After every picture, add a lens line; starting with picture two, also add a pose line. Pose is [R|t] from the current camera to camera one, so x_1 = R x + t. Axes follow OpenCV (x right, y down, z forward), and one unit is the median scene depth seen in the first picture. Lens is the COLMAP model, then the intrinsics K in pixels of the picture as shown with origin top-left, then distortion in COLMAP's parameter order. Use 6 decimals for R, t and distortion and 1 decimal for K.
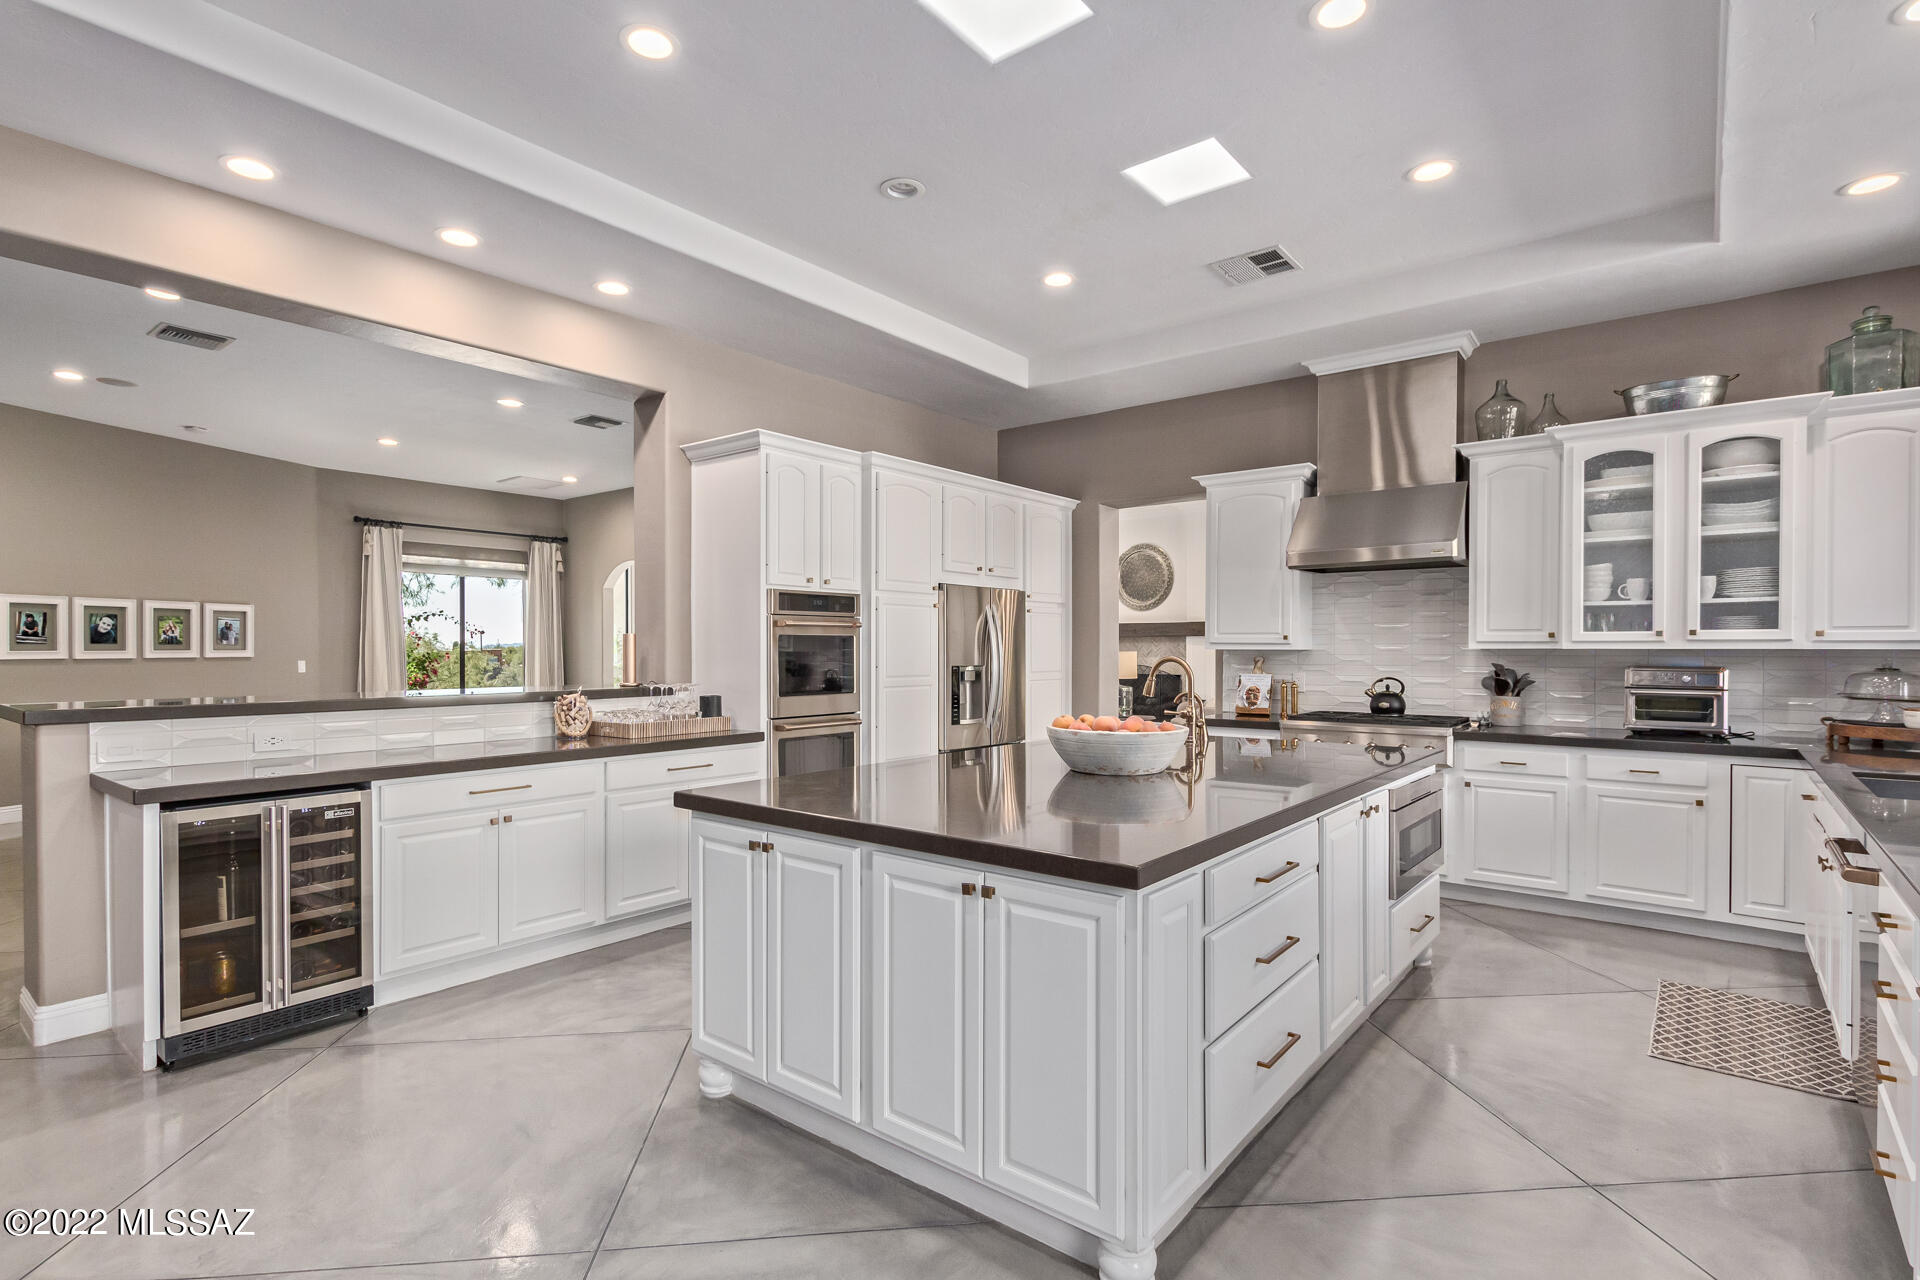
lens RADIAL K [[947.4, 0, 952.3], [0, 947.4, 644.3], [0, 0, 1]] dist [0.016173, 0.001535]
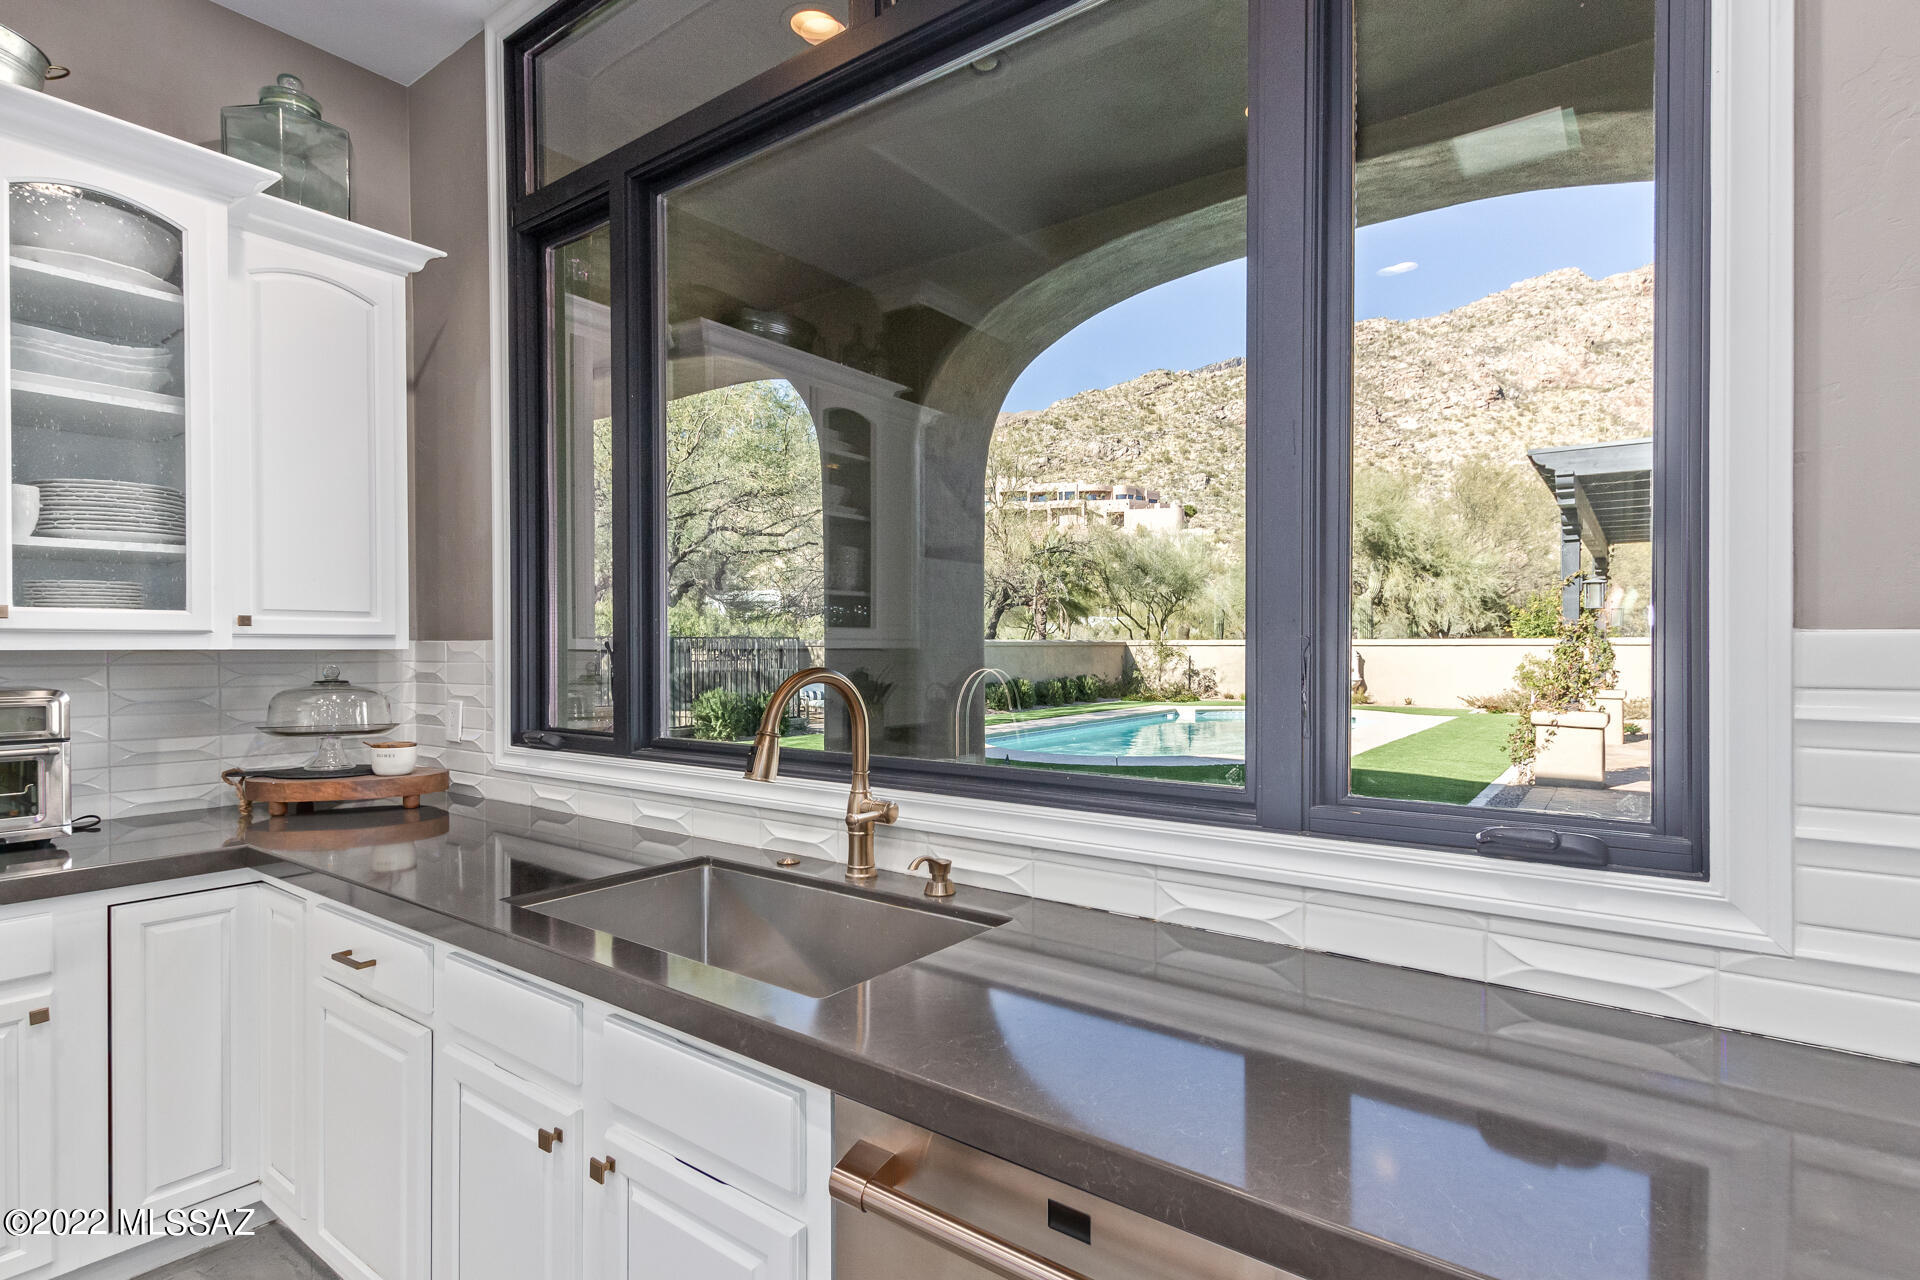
lens RADIAL K [[947.4, 0, 960.5], [0, 947.4, 651.3], [0, 0, 1]] dist [0.016173, 0.001535]
pose [[-0.045146, -0.007460, 0.998953, 0.276291], [-0.001721, 0.999971, 0.007390, 0.001034], [-0.998979, -0.001386, -0.045157, 0.501021]]
